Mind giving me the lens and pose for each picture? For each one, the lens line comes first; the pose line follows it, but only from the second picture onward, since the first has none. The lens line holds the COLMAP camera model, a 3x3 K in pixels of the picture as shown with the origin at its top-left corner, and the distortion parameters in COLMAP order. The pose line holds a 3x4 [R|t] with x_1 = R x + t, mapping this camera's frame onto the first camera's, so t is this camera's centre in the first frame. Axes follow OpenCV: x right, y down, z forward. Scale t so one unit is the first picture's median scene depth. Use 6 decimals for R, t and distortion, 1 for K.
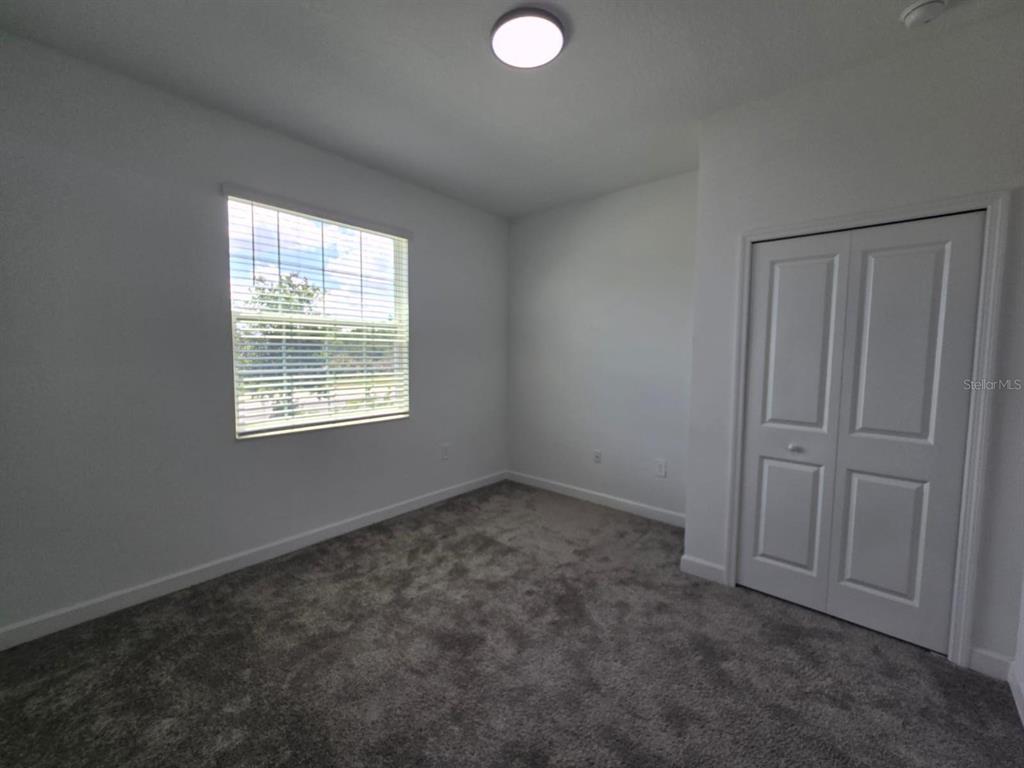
lens RADIAL K [[410.9, 0, 512.0], [0, 410.9, 384.0], [0, 0, 1]] dist [-0.000233, 0.000191]
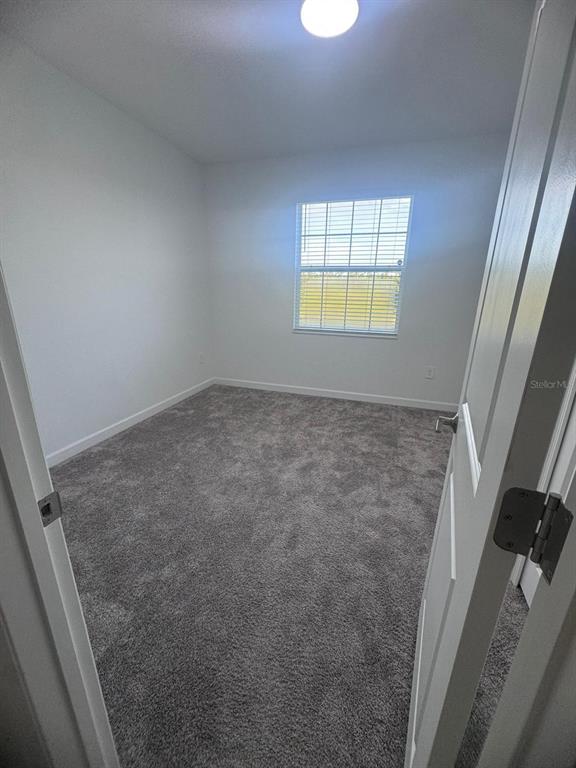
lens RADIAL K [[300.2, 0, 285.0], [0, 300.2, 379.8], [0, 0, 1]] dist [-0.000056, 0.000017]
pose [[0.401531, 0.256720, -0.879129, 0.667234], [-0.086468, 0.966248, 0.242667, 0.003298], [0.911755, -0.021421, 0.410177, 0.311556]]
